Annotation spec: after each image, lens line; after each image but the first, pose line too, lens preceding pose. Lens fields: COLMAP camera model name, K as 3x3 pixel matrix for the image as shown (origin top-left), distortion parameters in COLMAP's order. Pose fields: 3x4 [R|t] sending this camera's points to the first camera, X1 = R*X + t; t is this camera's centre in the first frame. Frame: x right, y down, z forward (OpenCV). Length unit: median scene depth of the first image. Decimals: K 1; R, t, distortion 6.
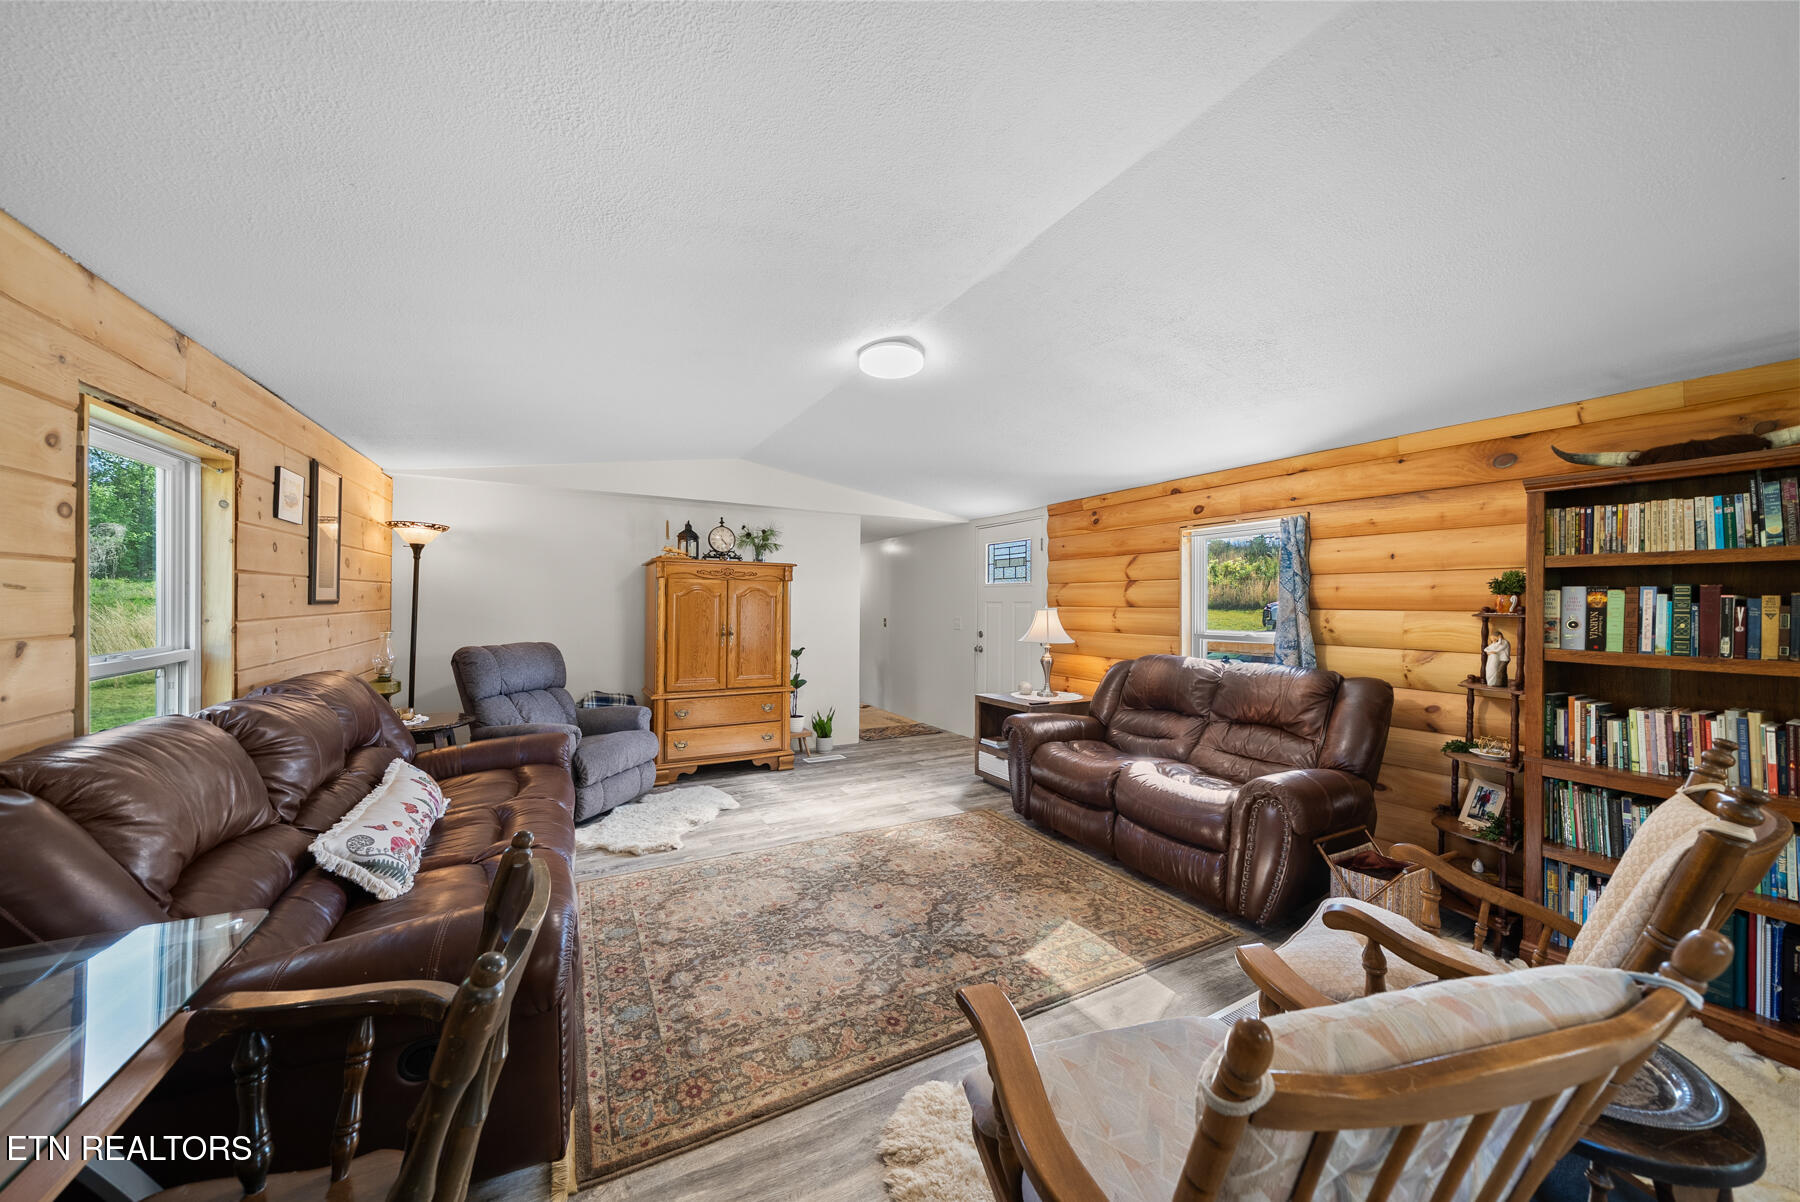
lens RADIAL K [[615.2, 0, 896.6], [0, 615.2, 606.5], [0, 0, 1]] dist [-0.002341, -0.000142]
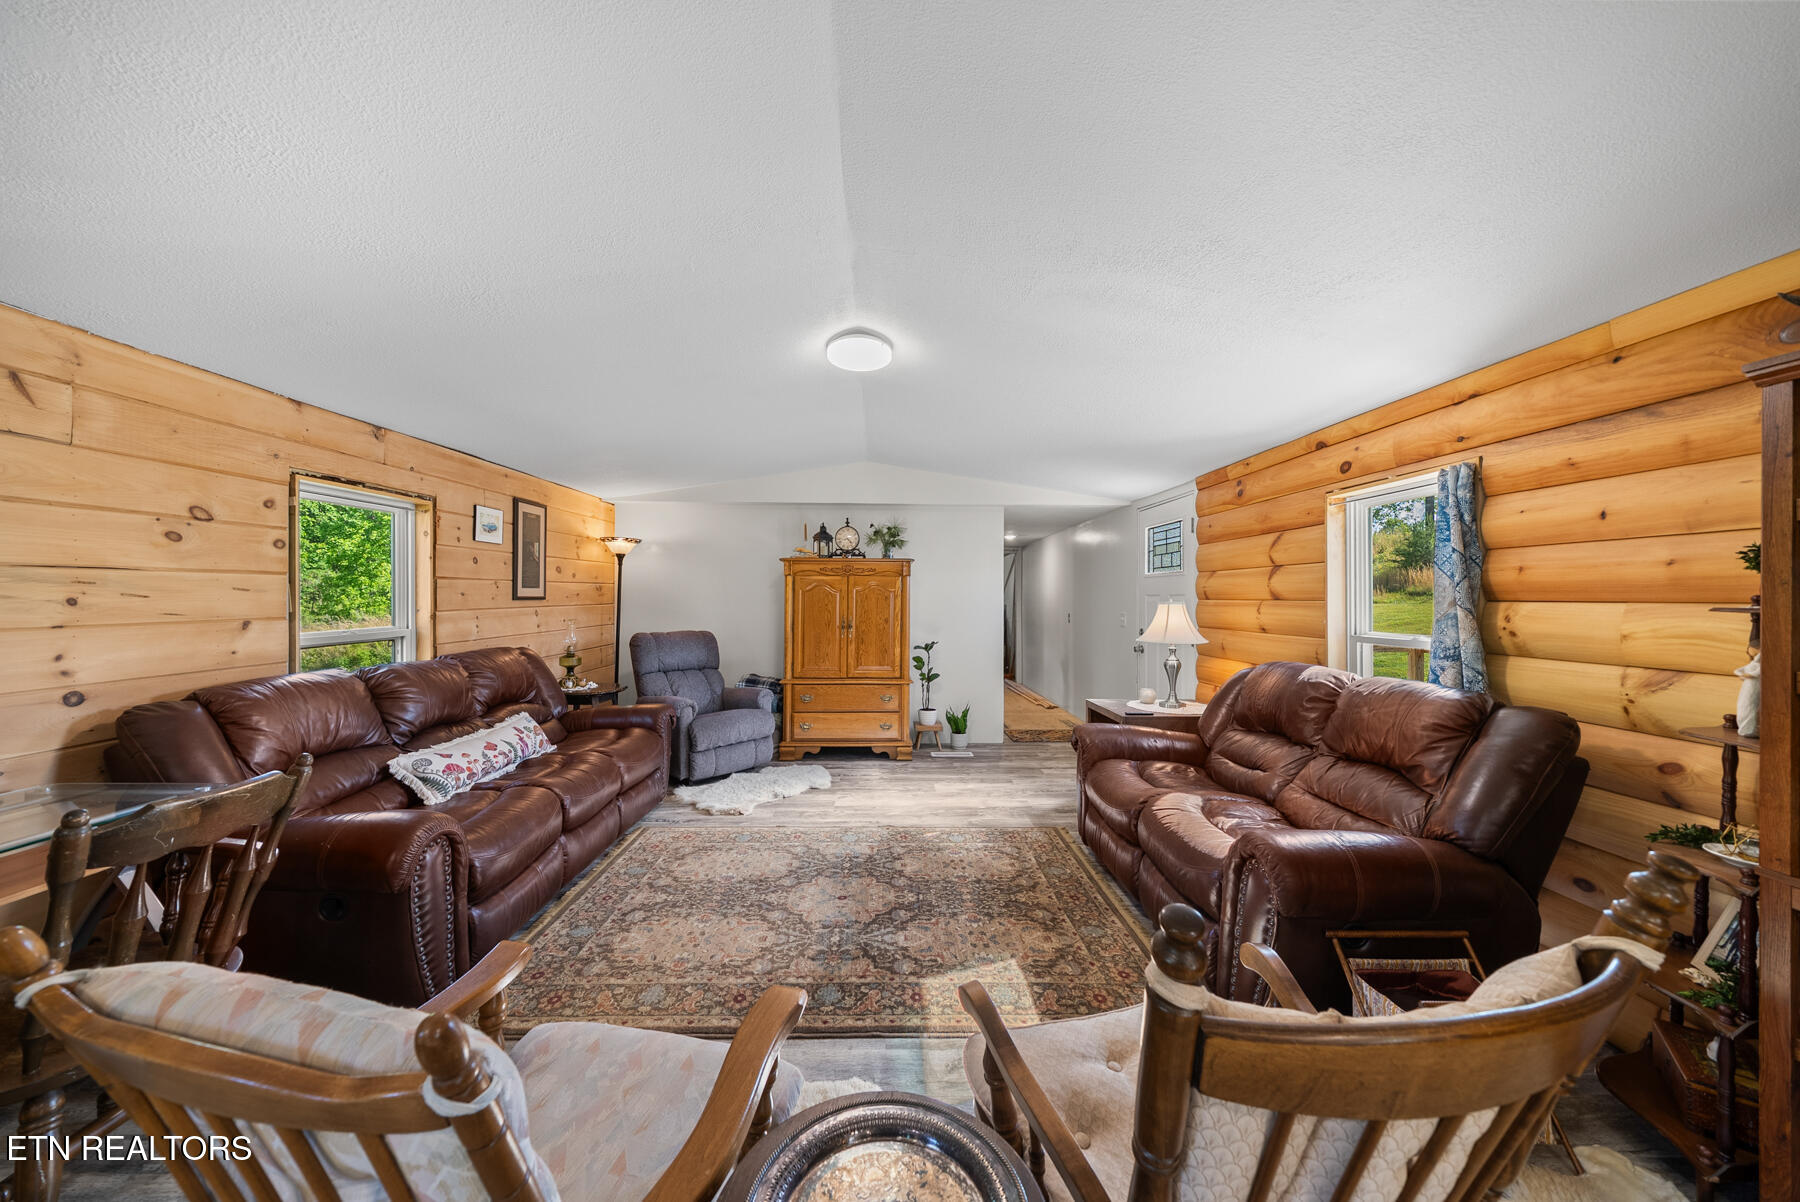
lens RADIAL K [[621.8, 0, 896.0], [0, 621.8, 599.5], [0, 0, 1]] dist [-0.002317, -0.000106]
pose [[0.889467, -0.004522, -0.456977, 0.413272], [0.002644, 0.999985, -0.004749, 0.003993], [0.456991, 0.003016, 0.889466, 0.107632]]
